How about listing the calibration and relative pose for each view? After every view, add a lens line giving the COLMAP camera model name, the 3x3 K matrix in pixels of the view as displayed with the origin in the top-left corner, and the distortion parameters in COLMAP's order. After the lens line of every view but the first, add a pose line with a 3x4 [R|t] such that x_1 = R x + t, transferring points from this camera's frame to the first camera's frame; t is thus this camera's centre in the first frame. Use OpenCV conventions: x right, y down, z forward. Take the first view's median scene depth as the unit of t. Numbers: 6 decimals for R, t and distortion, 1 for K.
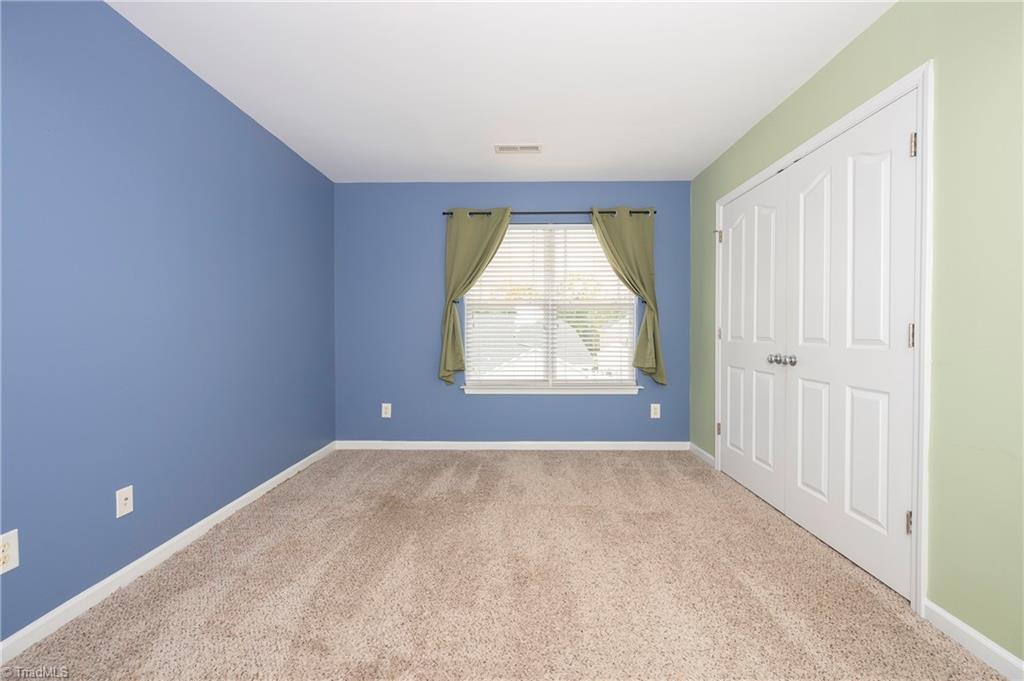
lens RADIAL K [[403.9, 0, 512.4], [0, 403.9, 338.1], [0, 0, 1]] dist [-0.000967, -0.000197]
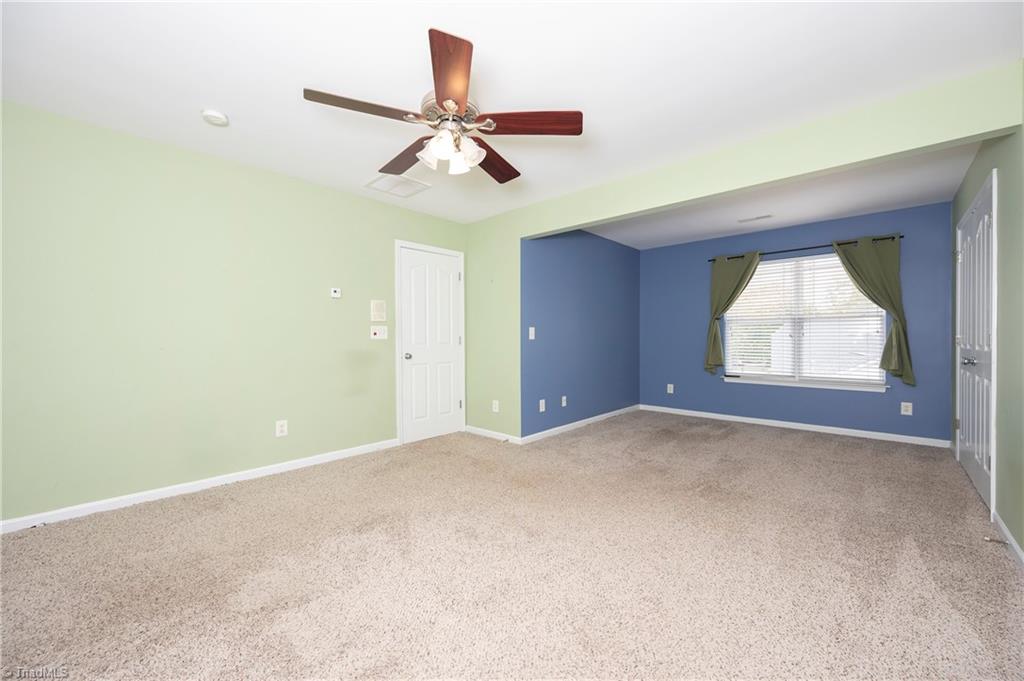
lens RADIAL K [[403.9, 0, 512.4], [0, 403.9, 338.1], [0, 0, 1]] dist [-0.000967, -0.000197]
pose [[0.747939, 0.000738, -0.663768, 0.277947], [-0.009520, 0.999908, -0.009616, 0.002451], [0.663700, 0.013511, 0.747877, -0.601306]]
